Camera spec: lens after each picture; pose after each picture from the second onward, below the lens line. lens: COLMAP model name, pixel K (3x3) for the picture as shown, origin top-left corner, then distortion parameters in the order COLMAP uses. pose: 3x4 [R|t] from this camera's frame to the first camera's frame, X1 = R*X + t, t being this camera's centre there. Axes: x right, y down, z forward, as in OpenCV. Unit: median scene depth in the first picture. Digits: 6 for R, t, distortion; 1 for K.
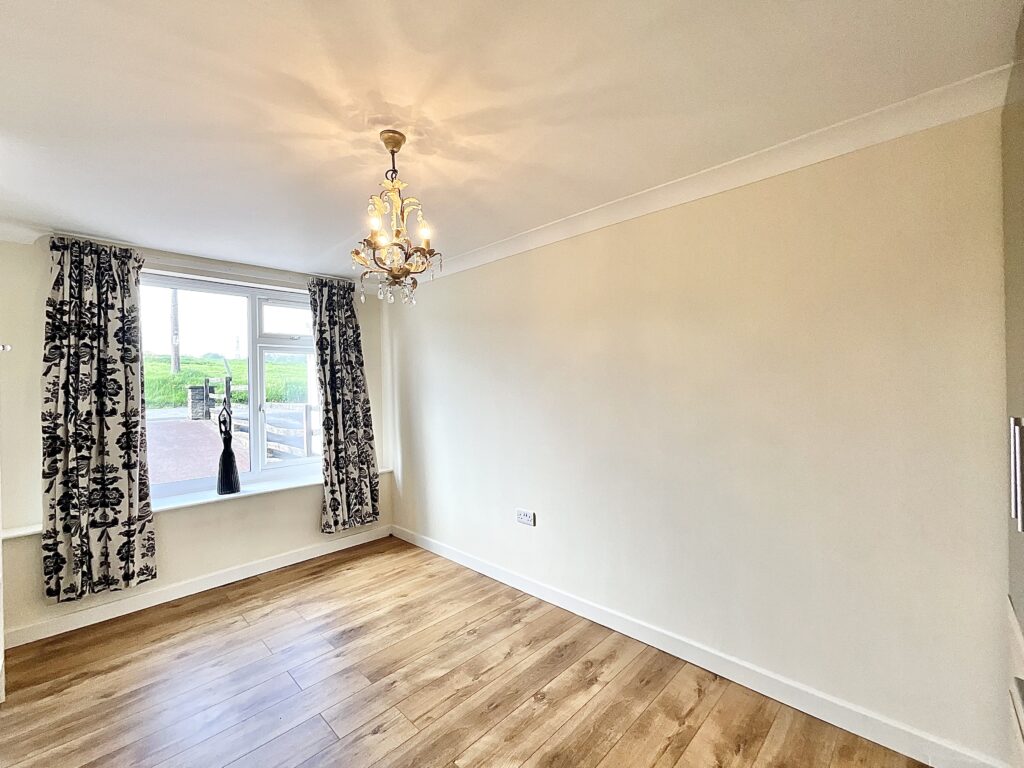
lens RADIAL K [[413.1, 0, 510.1], [0, 413.1, 382.8], [0, 0, 1]] dist [0.000638, 0.000982]
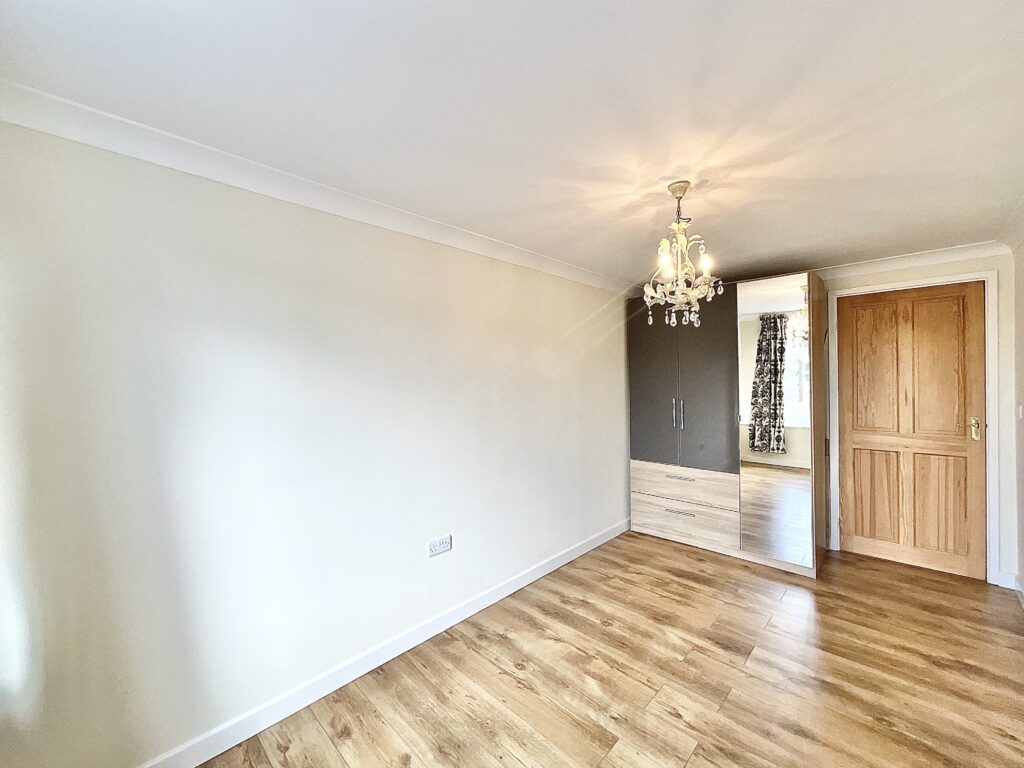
lens RADIAL K [[413.1, 0, 510.1], [0, 413.1, 383.6], [0, 0, 1]] dist [0.000638, 0.000982]
pose [[0.013577, 0.020147, 0.999705, -1.193298], [0.004608, 0.999785, -0.020211, 0.002636], [-0.999897, 0.004881, 0.013481, 1.191359]]
